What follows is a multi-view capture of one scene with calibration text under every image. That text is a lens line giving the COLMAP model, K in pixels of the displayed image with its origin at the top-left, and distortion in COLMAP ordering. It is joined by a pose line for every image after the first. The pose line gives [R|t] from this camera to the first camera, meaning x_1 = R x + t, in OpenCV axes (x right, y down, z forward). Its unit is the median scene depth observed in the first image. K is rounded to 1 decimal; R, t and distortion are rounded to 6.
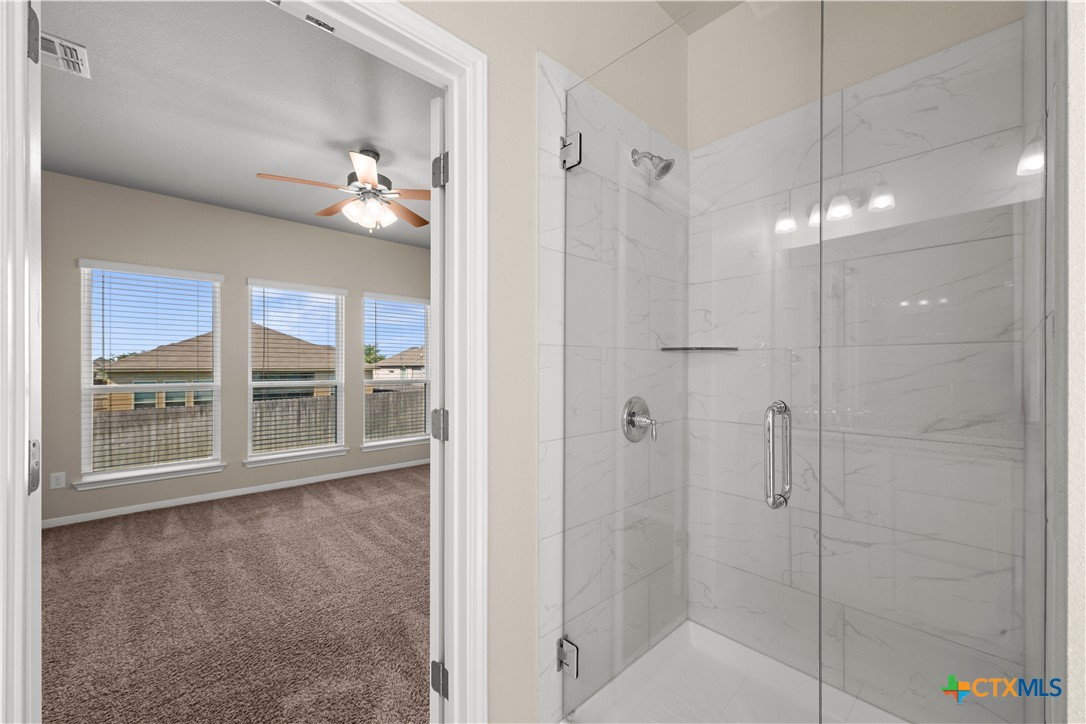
lens RADIAL K [[431.4, 0, 539.4], [0, 431.4, 363.0], [0, 0, 1]] dist [0.000961, -0.000873]
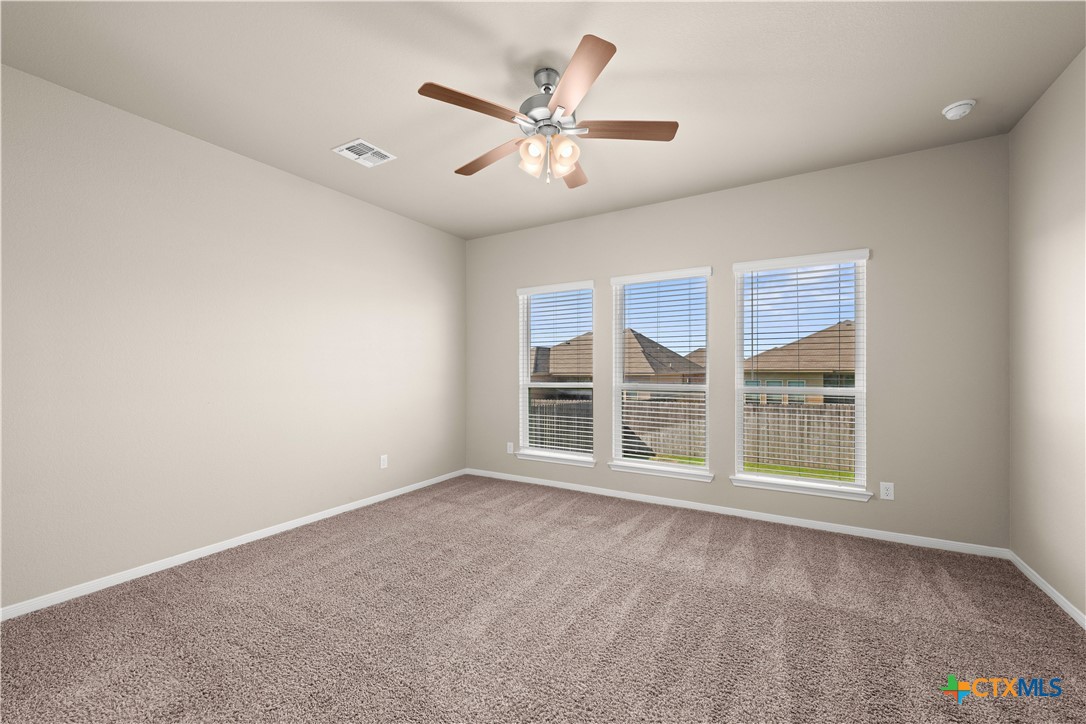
lens RADIAL K [[431.4, 0, 550.5], [0, 431.4, 360.1], [0, 0, 1]] dist [0.000961, -0.000873]
pose [[0.283274, -0.027670, -0.958640, 0.242758], [0.014465, 0.999593, -0.024578, 0.022470], [0.958930, -0.006904, 0.283559, 0.667038]]
